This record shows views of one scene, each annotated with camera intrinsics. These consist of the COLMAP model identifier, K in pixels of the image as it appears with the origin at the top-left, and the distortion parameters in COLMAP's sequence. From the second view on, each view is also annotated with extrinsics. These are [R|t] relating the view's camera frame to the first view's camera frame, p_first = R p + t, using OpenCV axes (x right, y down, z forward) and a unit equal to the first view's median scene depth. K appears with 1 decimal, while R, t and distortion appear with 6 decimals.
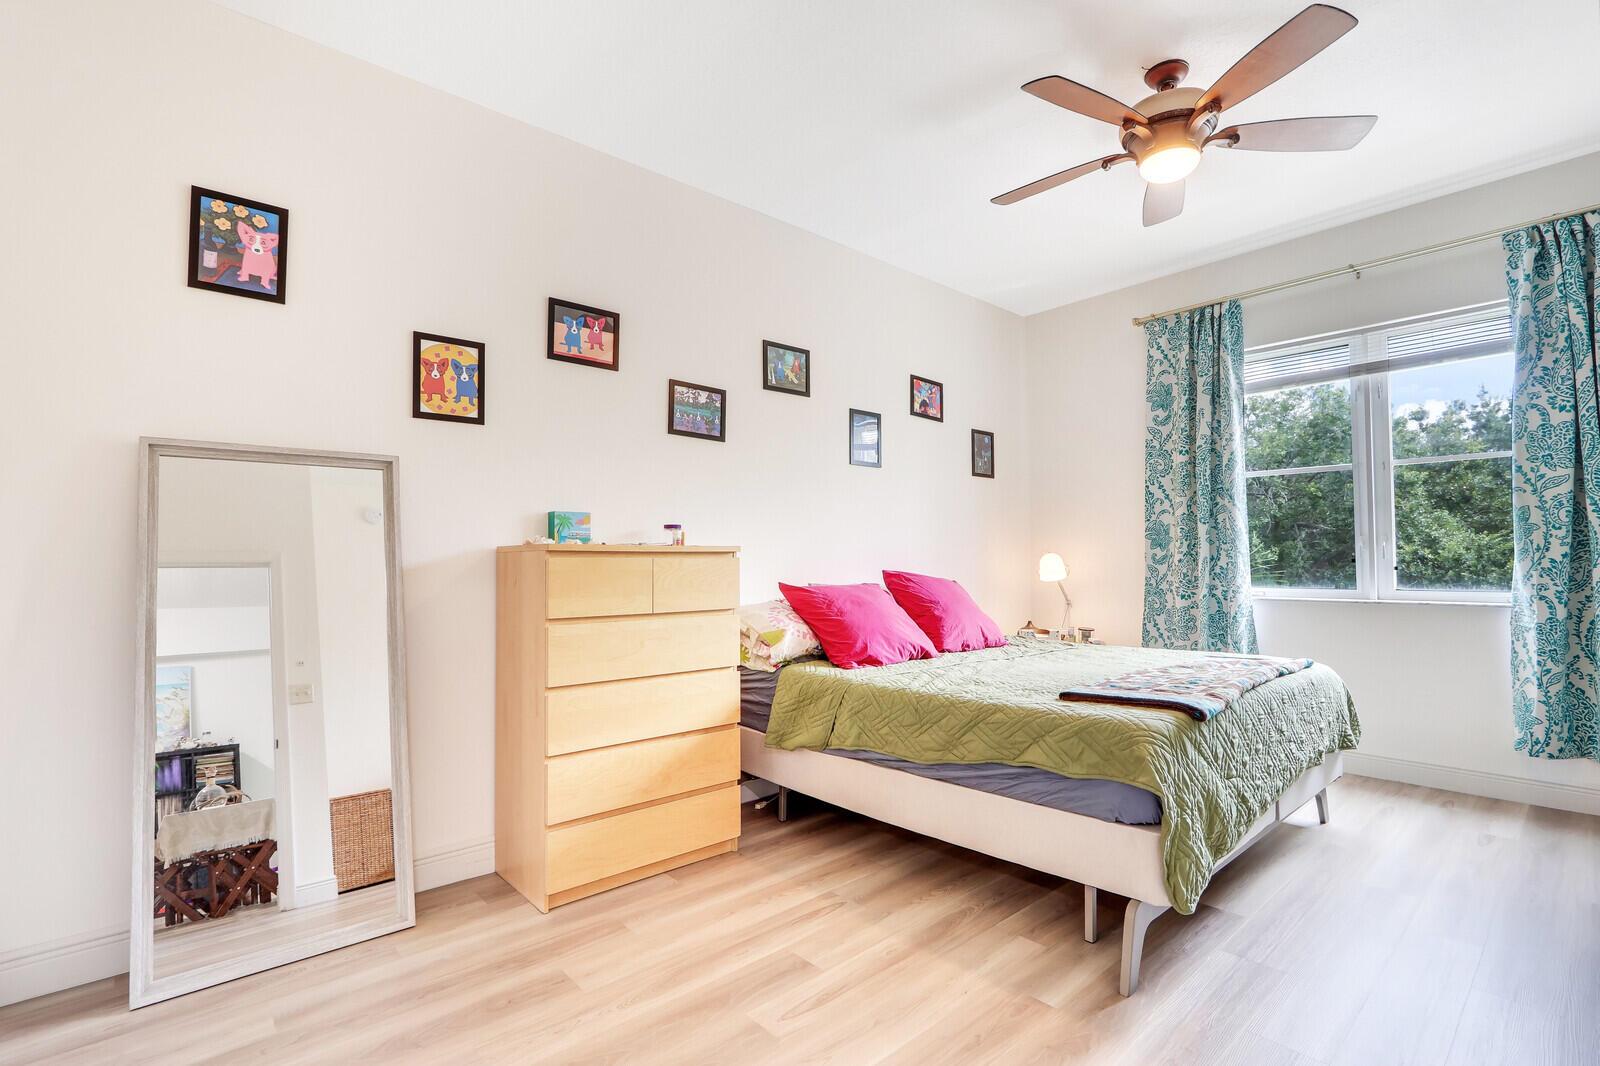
lens RADIAL K [[750.0, 0, 787.3], [0, 750.0, 537.0], [0, 0, 1]] dist [-0.014280, 0.001896]
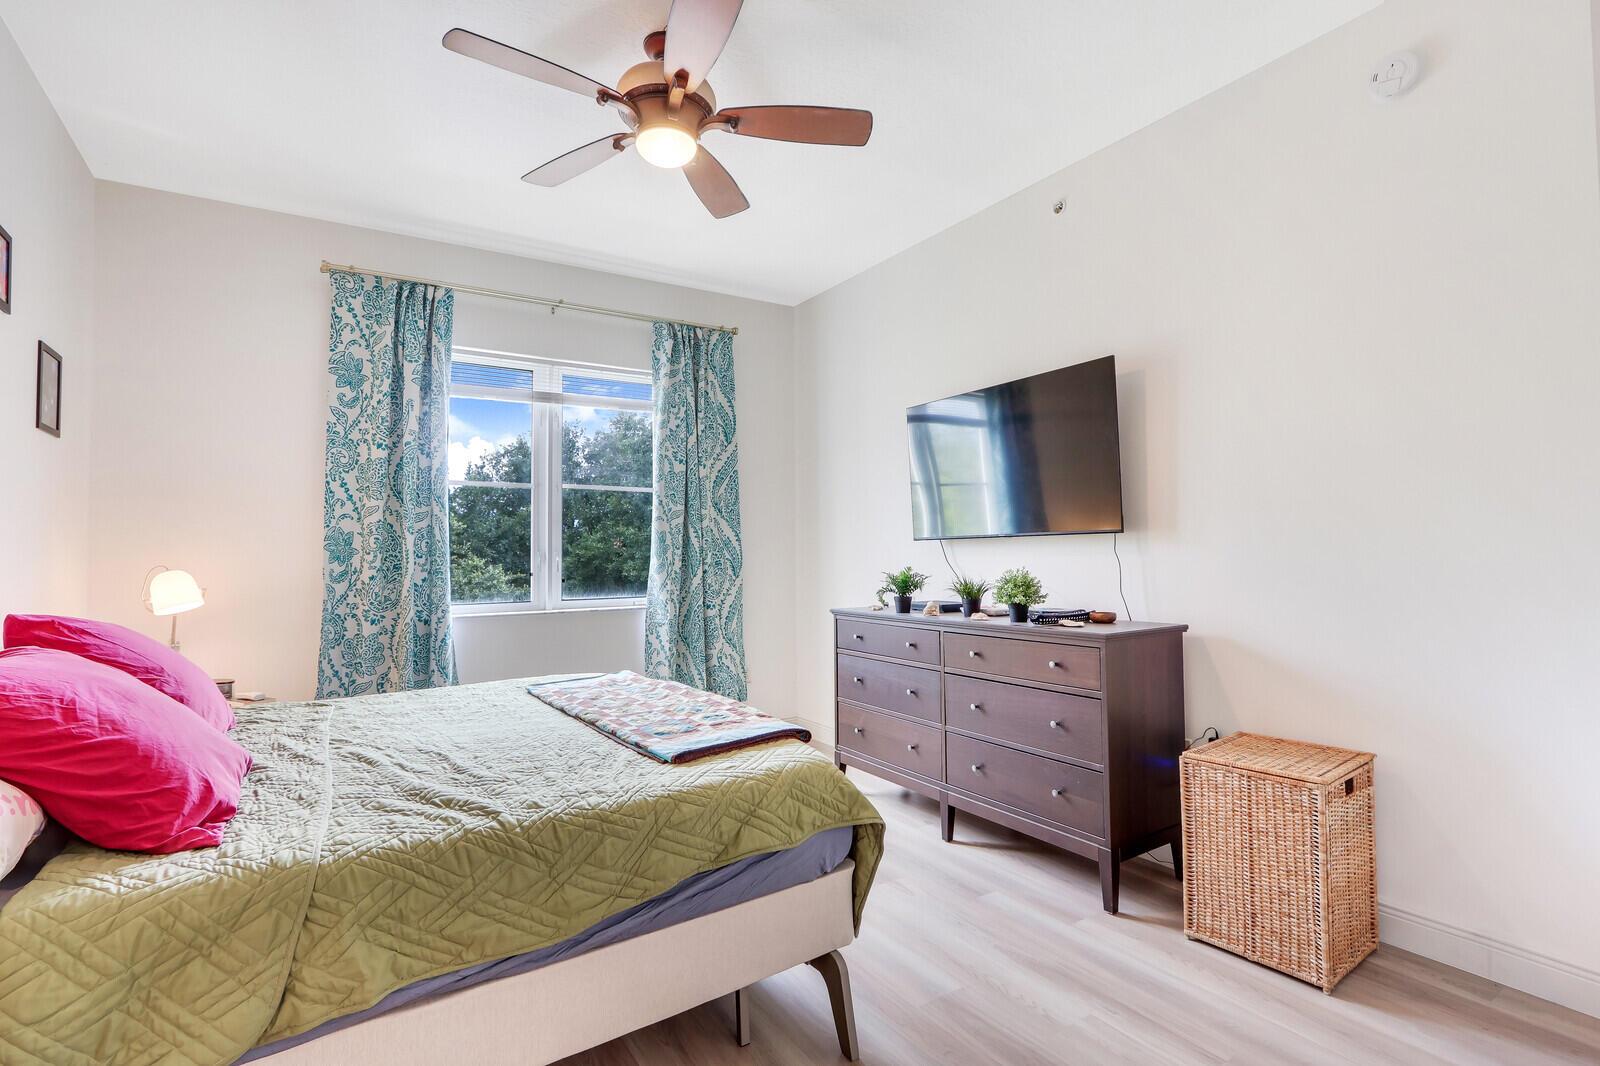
lens RADIAL K [[750.0, 0, 791.0], [0, 750.0, 537.4], [0, 0, 1]] dist [-0.014280, 0.001896]
pose [[0.145155, 0.029439, 0.988971, -0.225173], [-0.018848, 0.999458, -0.026985, 0.000889], [-0.989229, -0.014723, 0.145631, 0.446594]]
